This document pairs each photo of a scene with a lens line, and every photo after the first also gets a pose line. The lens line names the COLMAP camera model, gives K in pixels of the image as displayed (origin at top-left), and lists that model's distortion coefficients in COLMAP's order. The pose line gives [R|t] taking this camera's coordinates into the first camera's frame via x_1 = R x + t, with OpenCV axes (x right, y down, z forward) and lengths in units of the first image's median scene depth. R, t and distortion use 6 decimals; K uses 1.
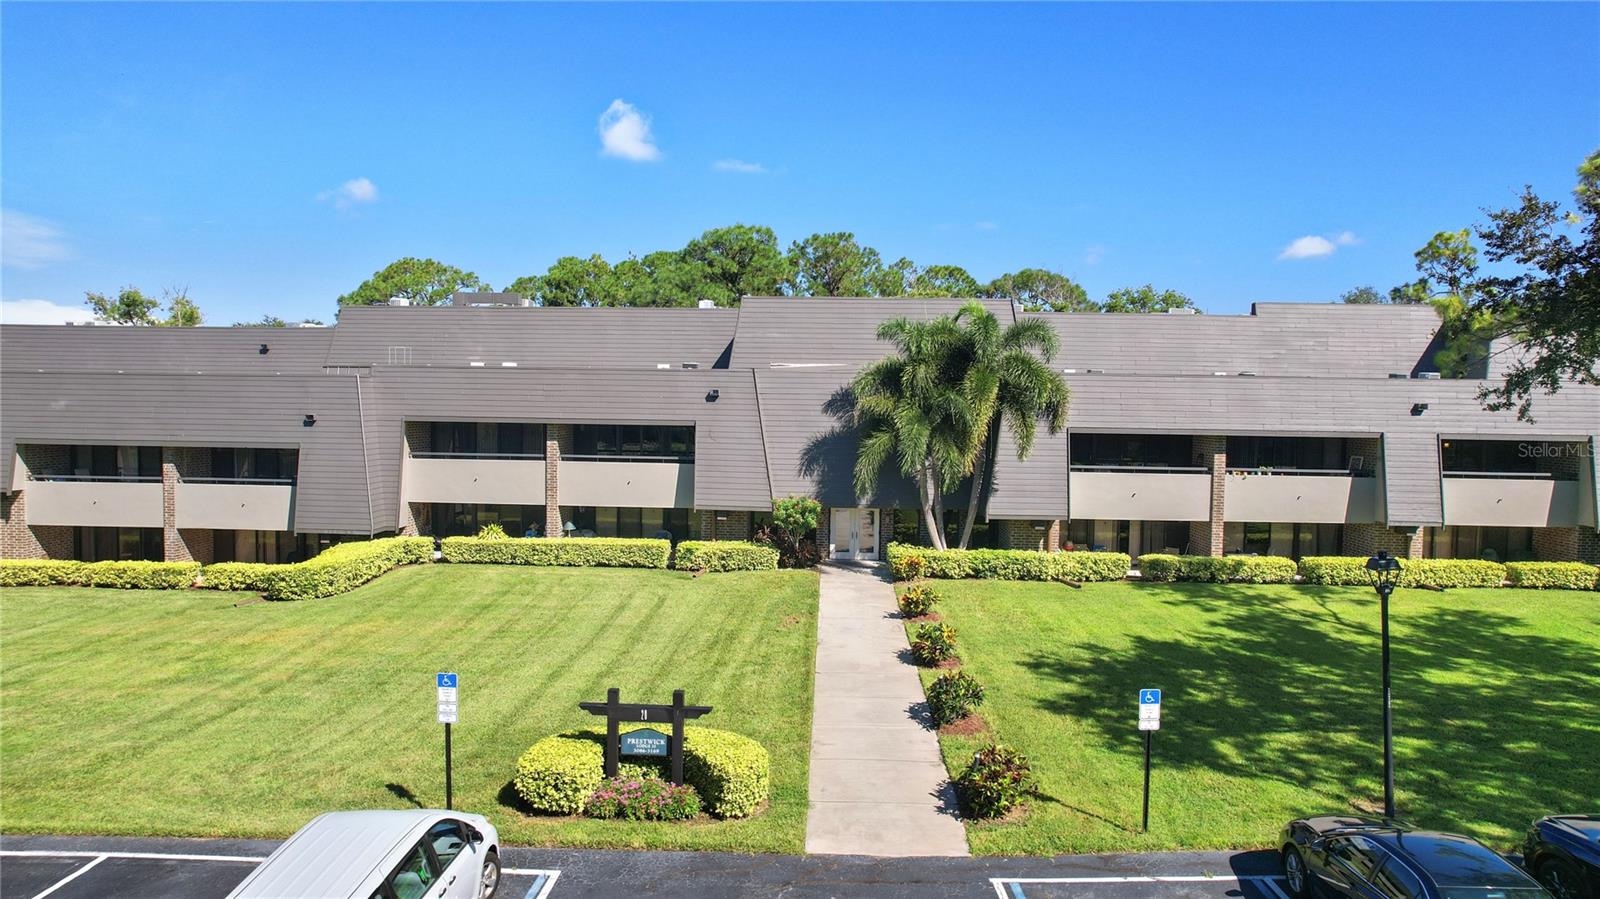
lens RADIAL K [[1023.8, 0, 800.0], [0, 1023.8, 449.5], [0, 0, 1]] dist [-0.046973, -0.001089]
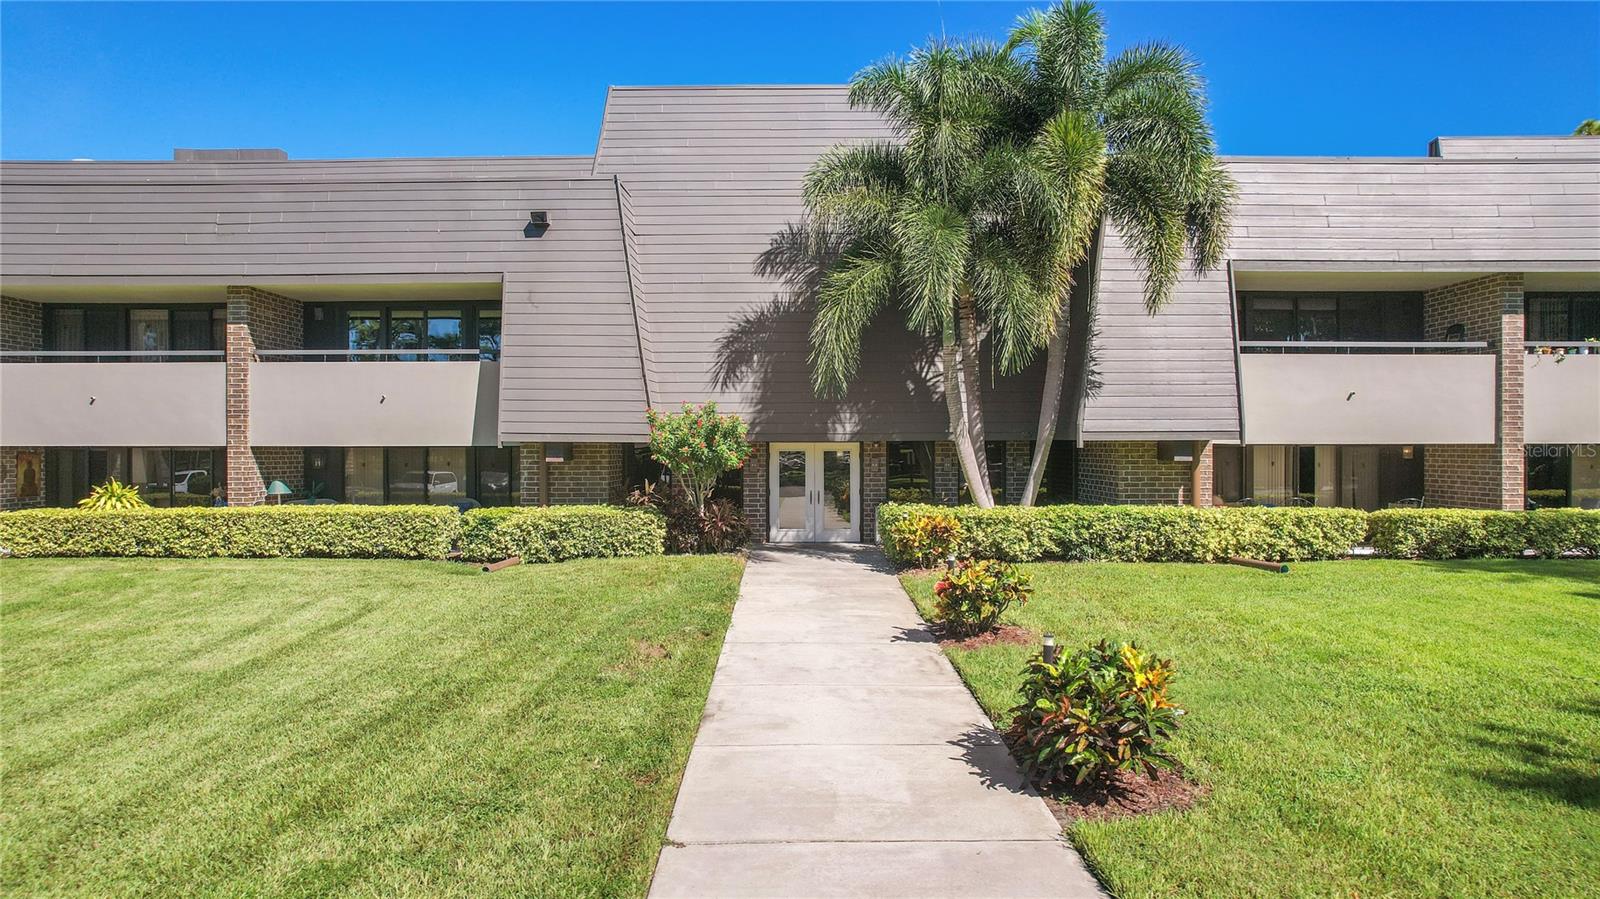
lens RADIAL K [[1025.3, 0, 800.0], [0, 1025.3, 449.5], [0, 0, 1]] dist [-0.075868, 0.073752]
pose [[0.999143, -0.017002, 0.037744, 0.027913], [0.018606, 0.998920, -0.042568, 0.089515], [-0.036979, 0.043234, 0.998380, 0.503673]]
